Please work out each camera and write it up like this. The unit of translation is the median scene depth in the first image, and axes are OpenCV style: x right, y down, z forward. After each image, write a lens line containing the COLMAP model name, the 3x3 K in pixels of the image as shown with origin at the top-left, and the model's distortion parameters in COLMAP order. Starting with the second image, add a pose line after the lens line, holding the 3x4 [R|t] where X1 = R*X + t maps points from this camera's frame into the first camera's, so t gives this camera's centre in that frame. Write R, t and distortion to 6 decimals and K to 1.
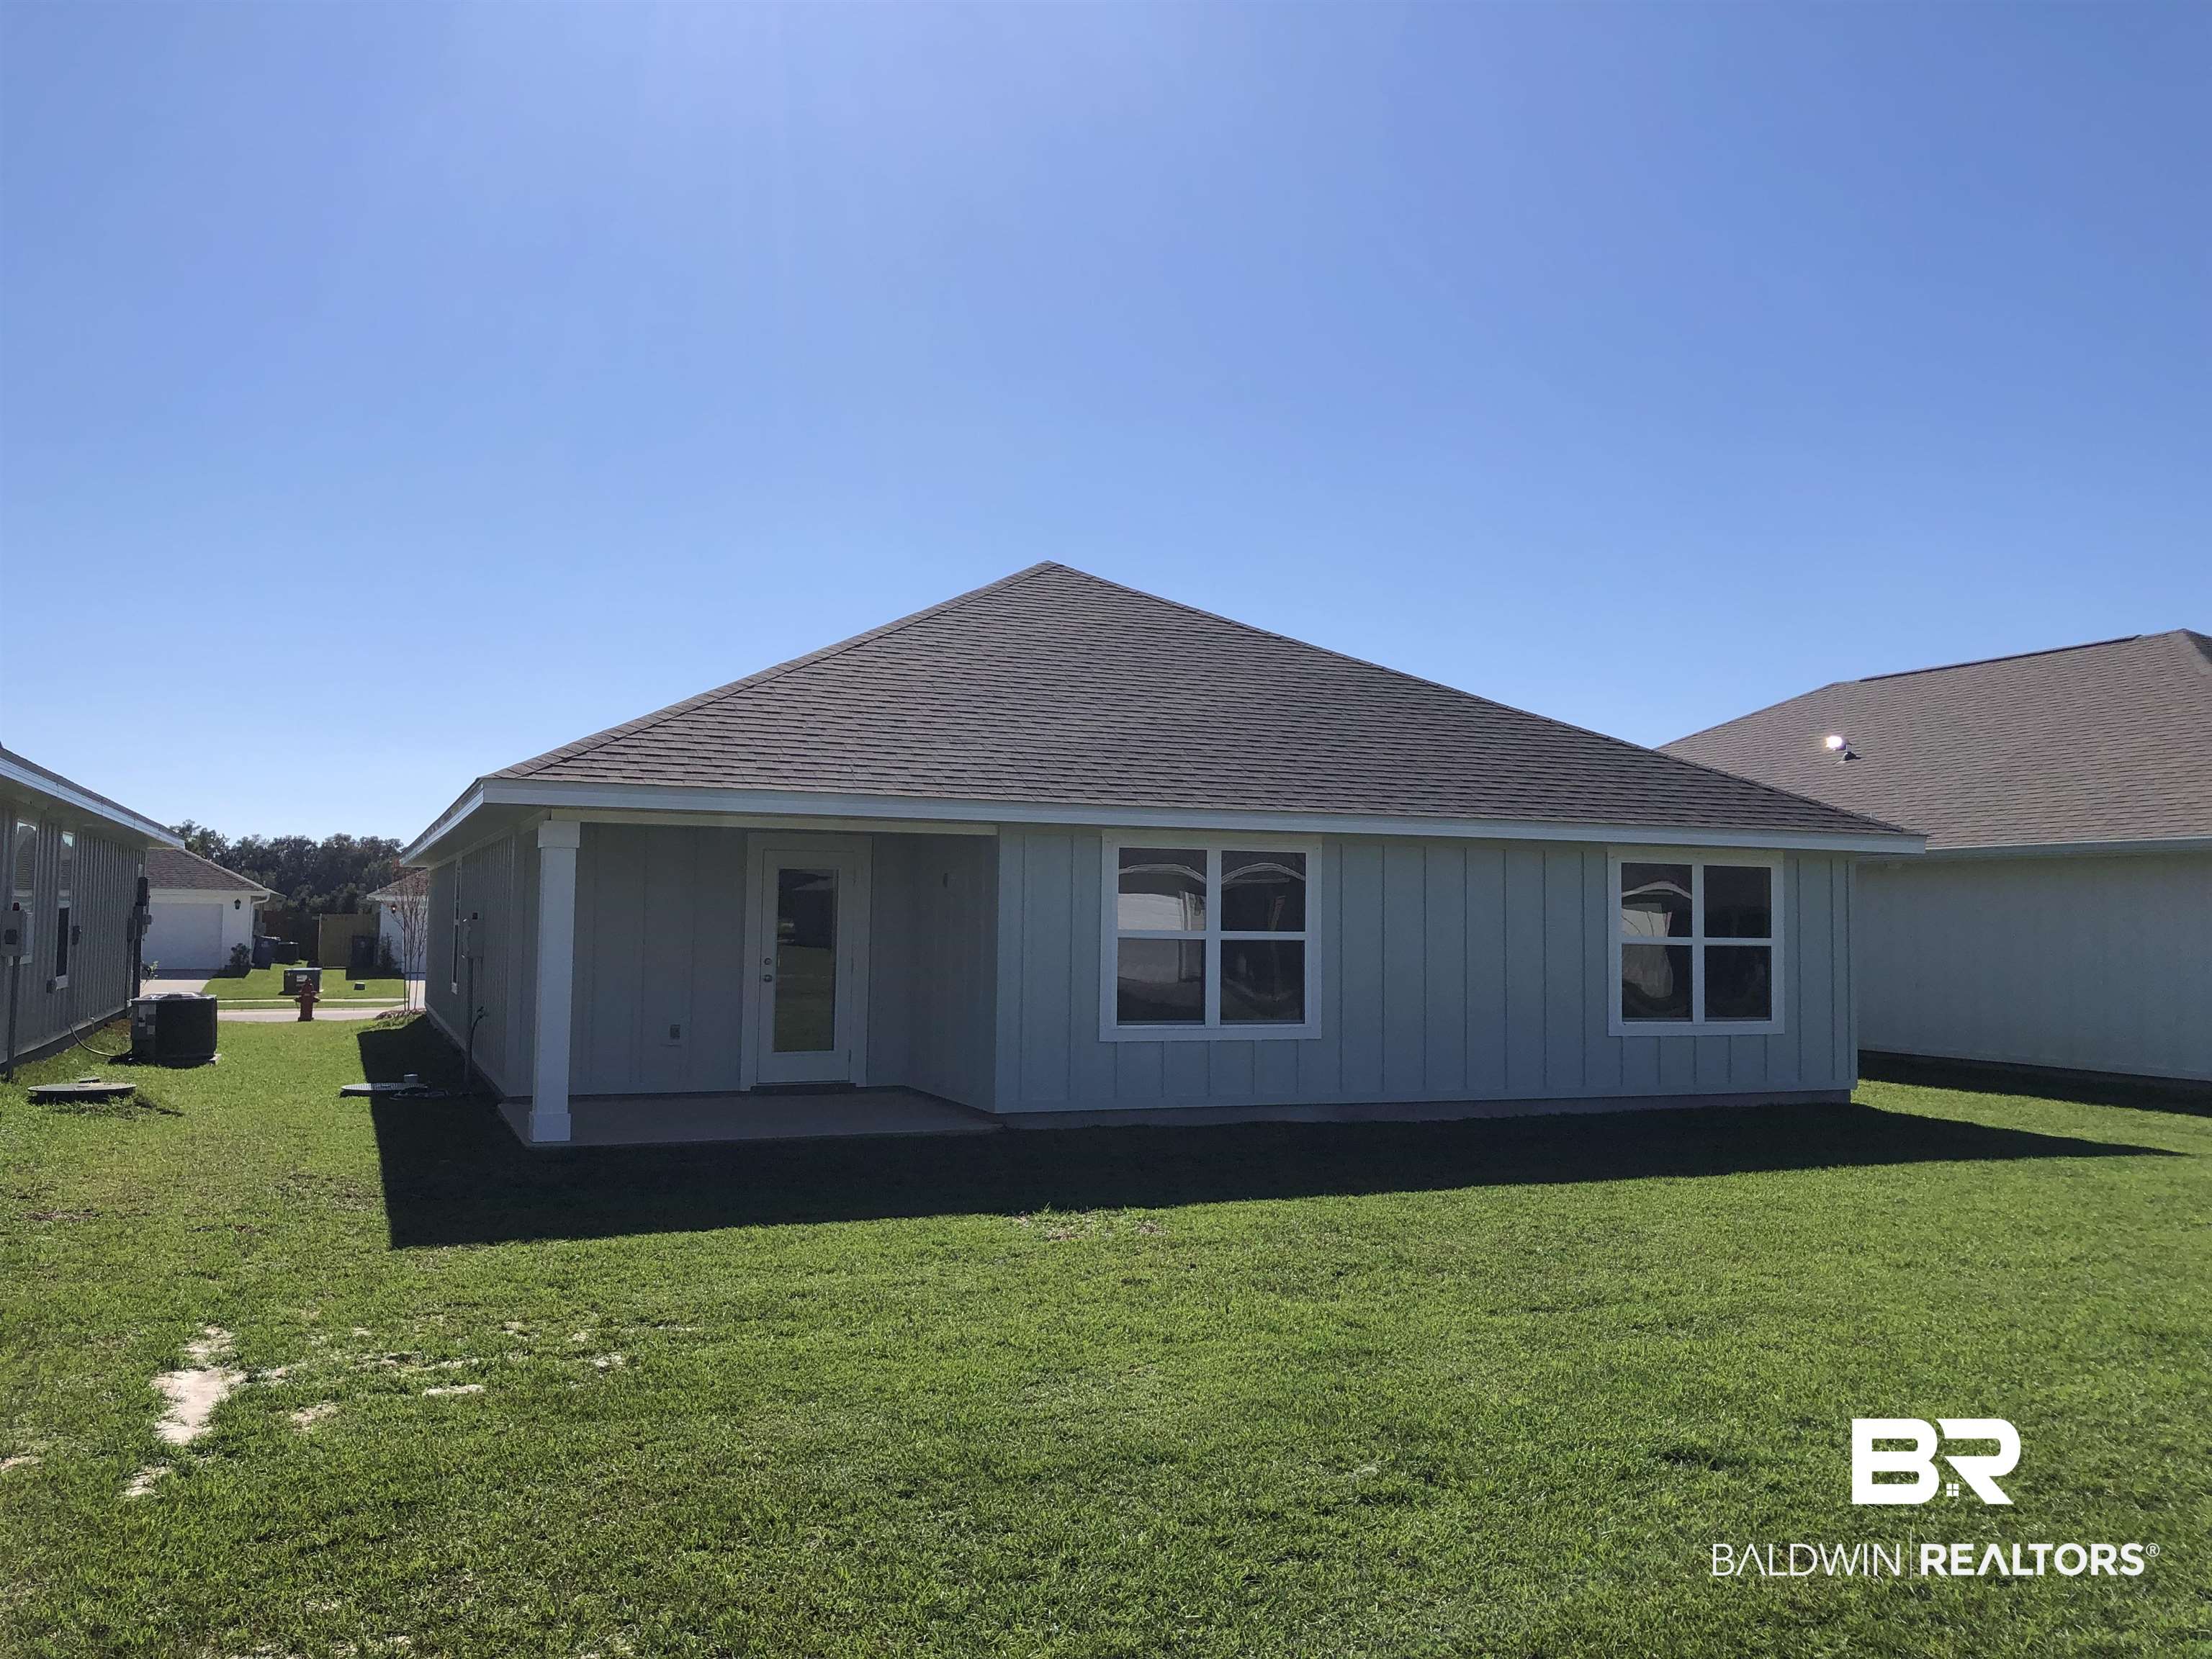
lens RADIAL K [[1806.6, 0, 1129.6], [0, 1806.6, 828.6], [0, 0, 1]] dist [0.008311, -0.005249]
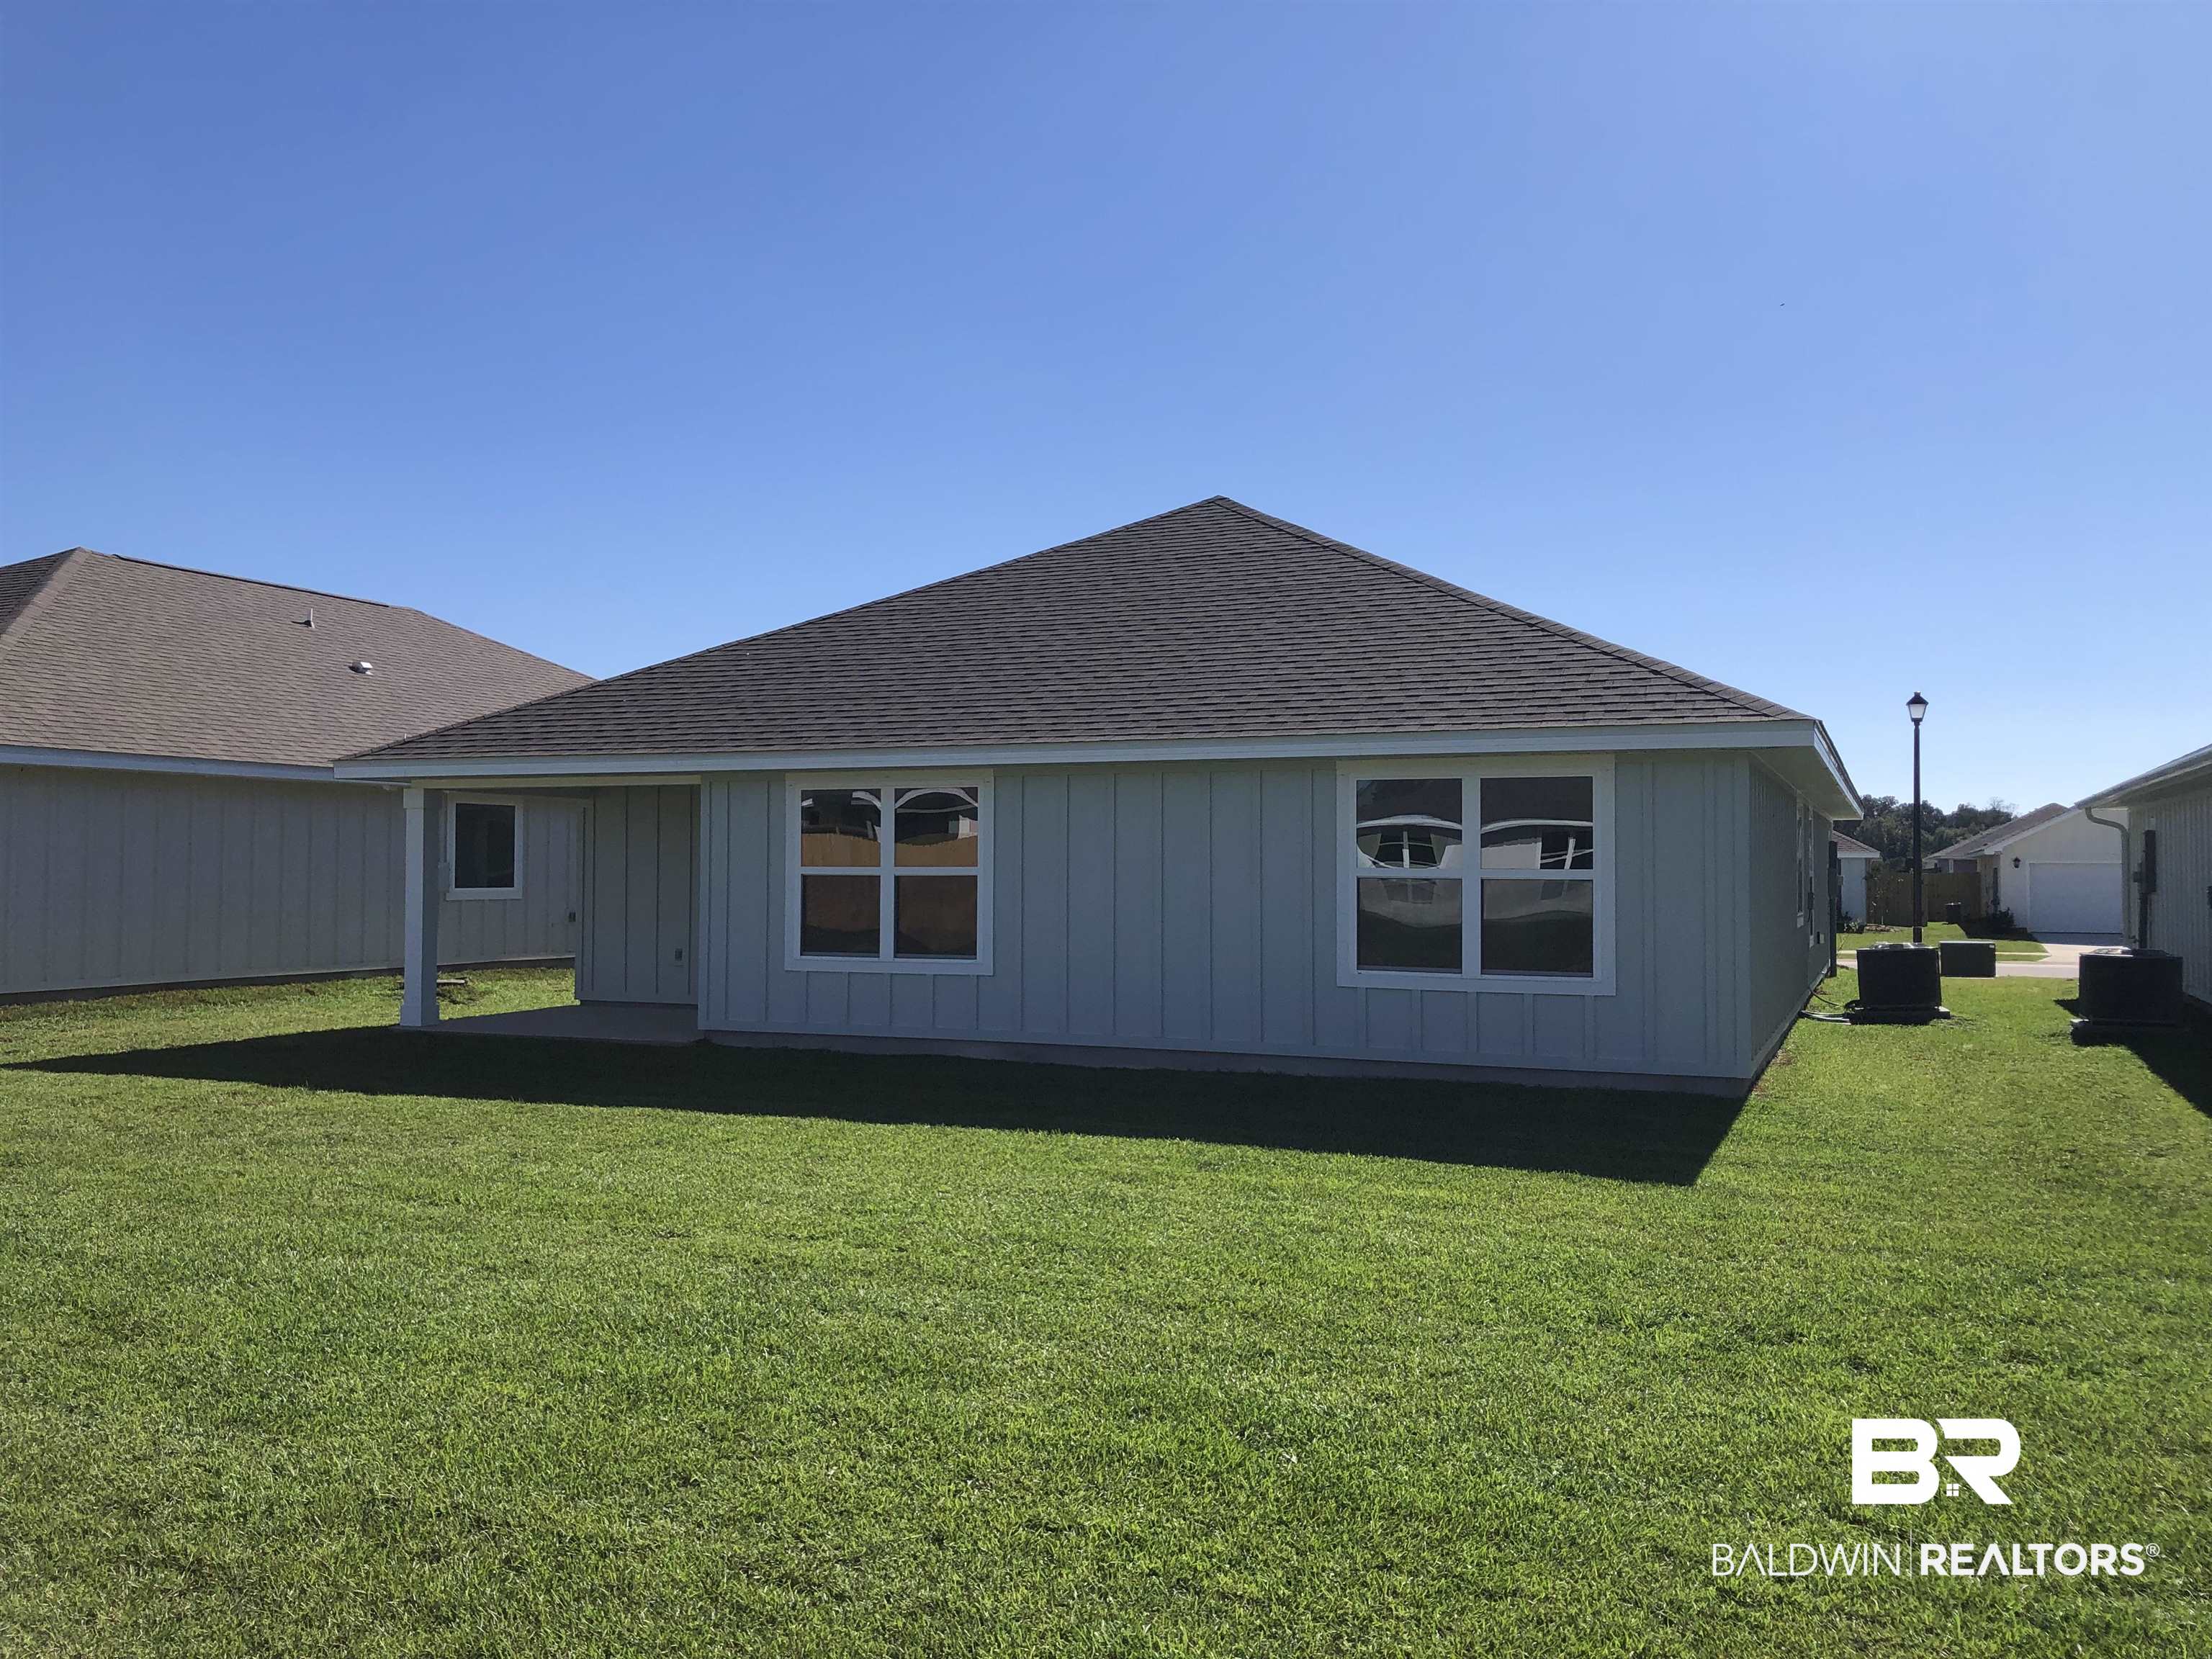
lens RADIAL K [[1847.0, 0, 1106.0], [0, 1847.0, 829.5], [0, 0, 1]] dist [0.010087, -0.000134]
pose [[0.691810, -0.025619, -0.721625, 0.811059], [0.045953, 0.998907, 0.008591, 0.029175], [0.720616, -0.039104, 0.692231, 0.328739]]
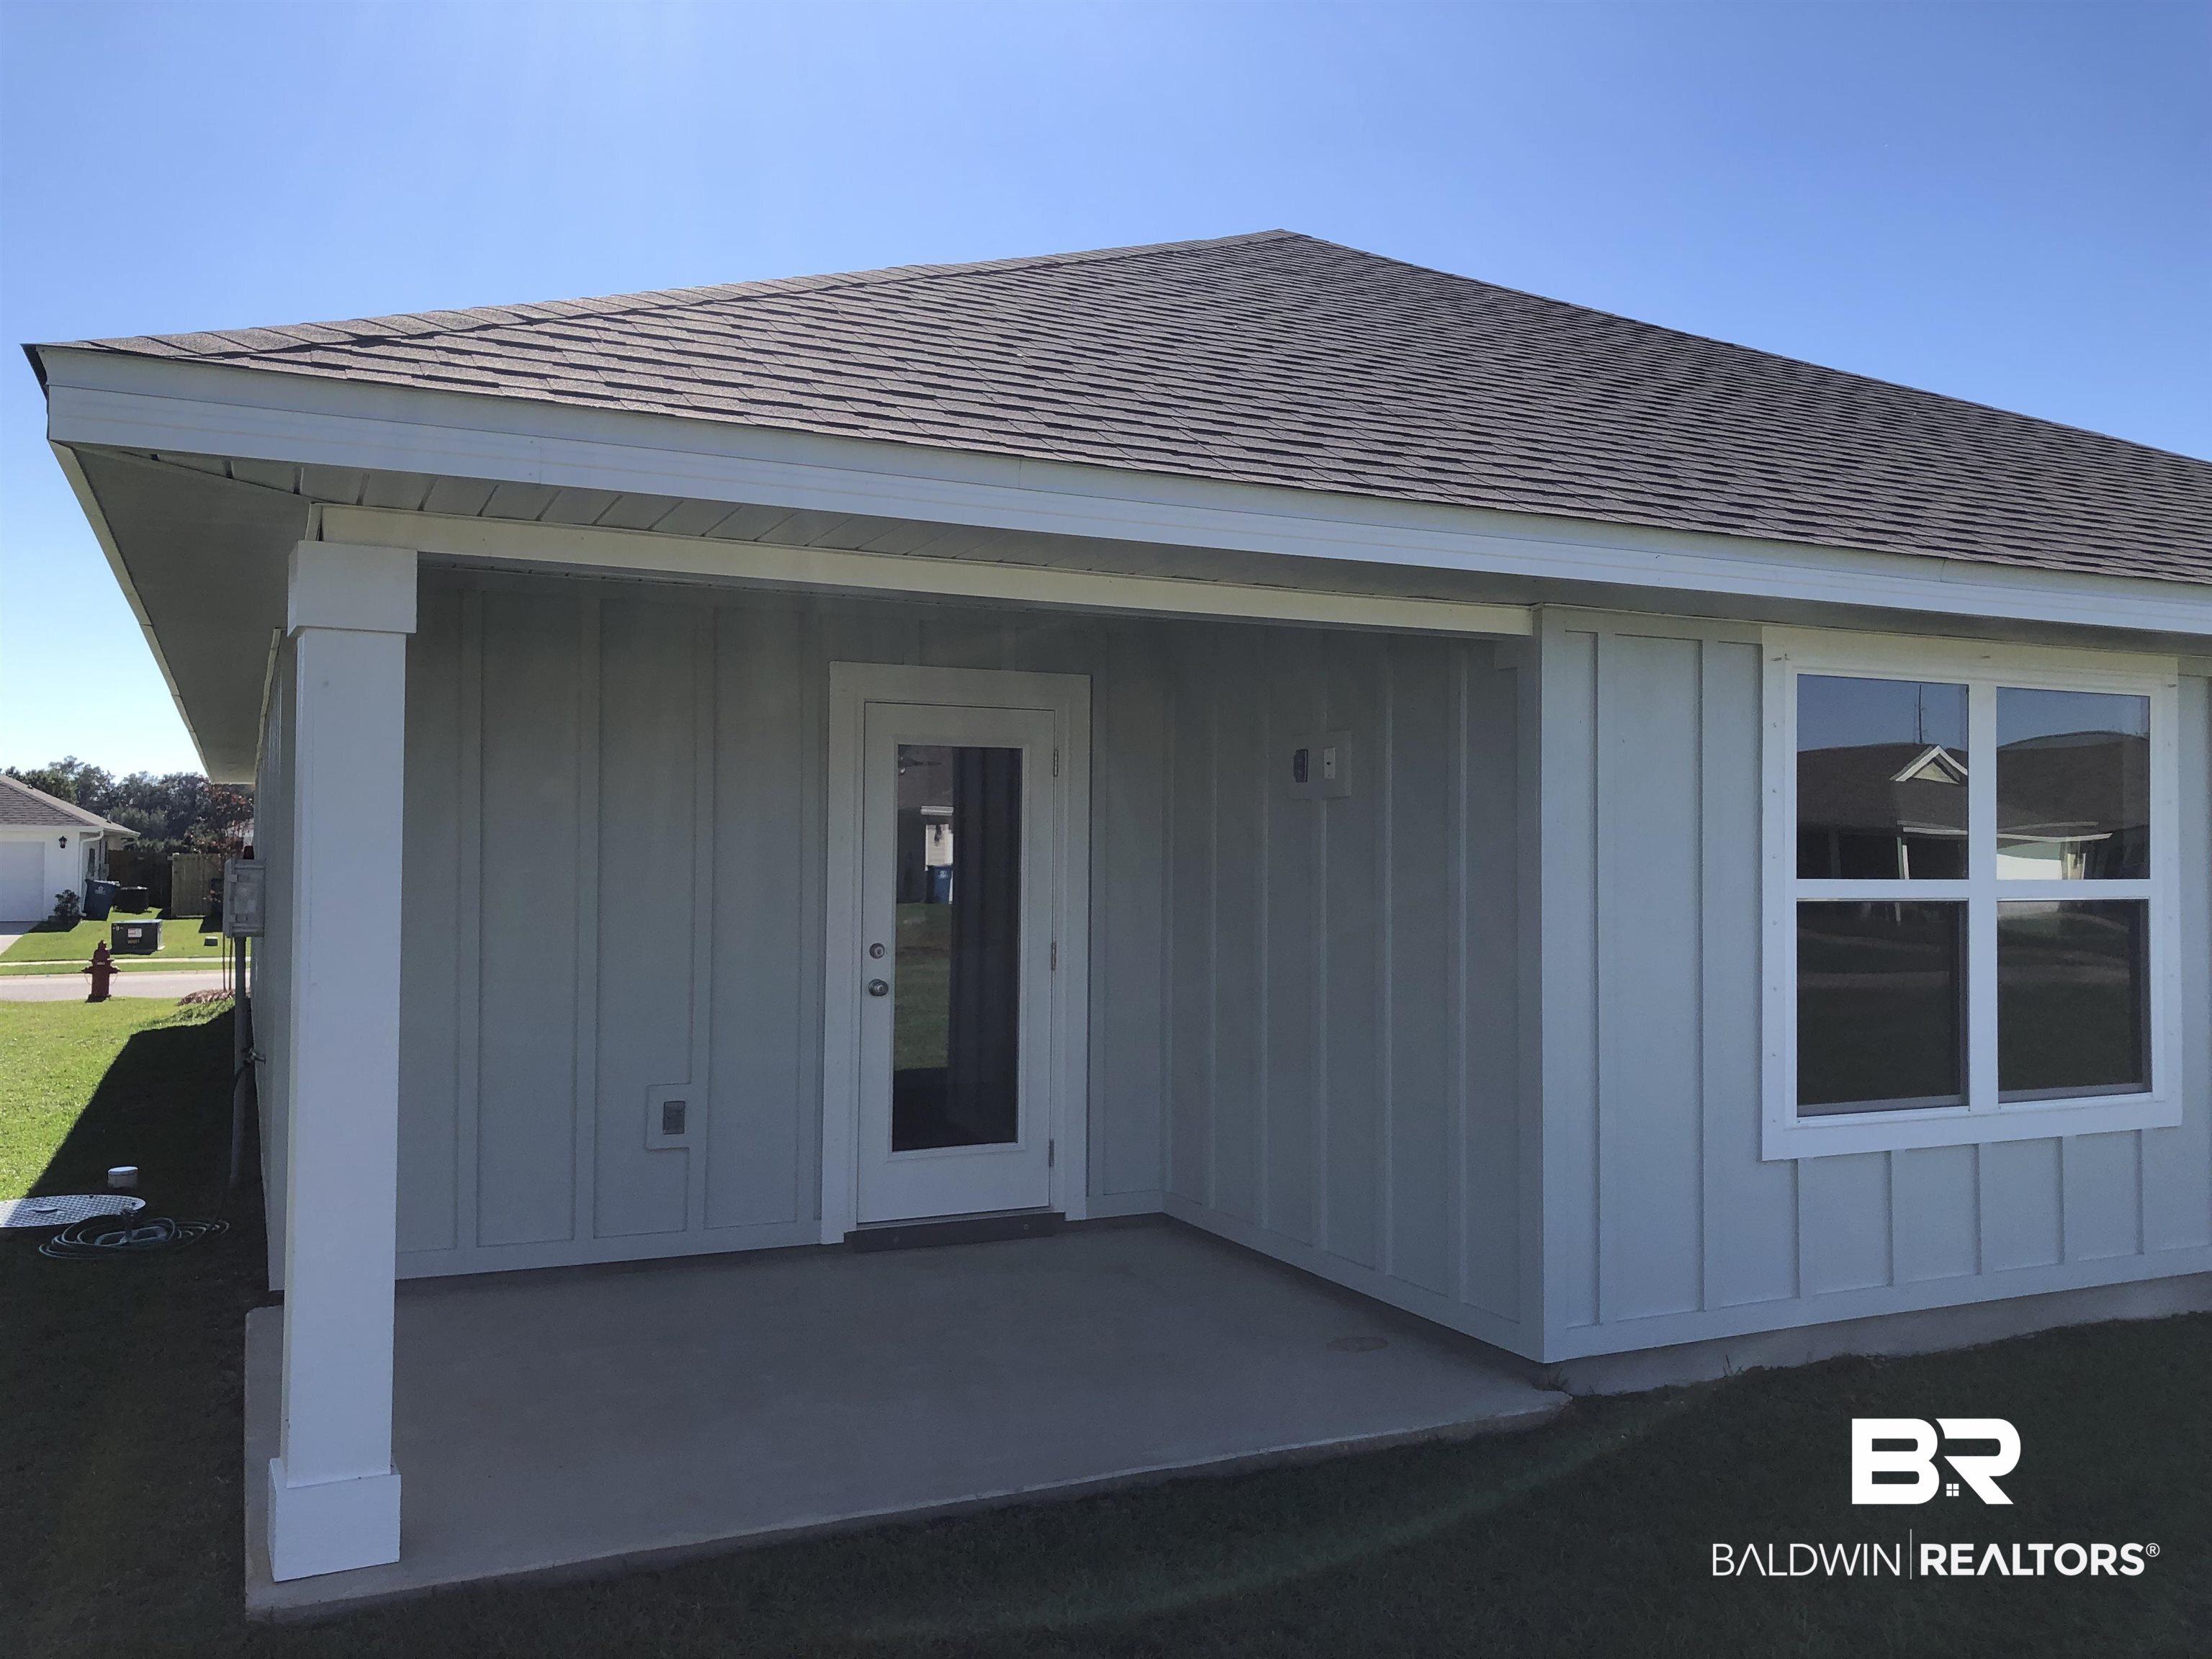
lens RADIAL K [[1824.8, 0, 1106.0], [0, 1824.8, 829.5], [0, 0, 1]] dist [0.006270, -0.001119]
pose [[0.999502, -0.004806, 0.031192, -0.152925], [0.003677, 0.999340, 0.036138, 0.026777], [-0.031346, -0.036005, 0.998860, 0.533012]]
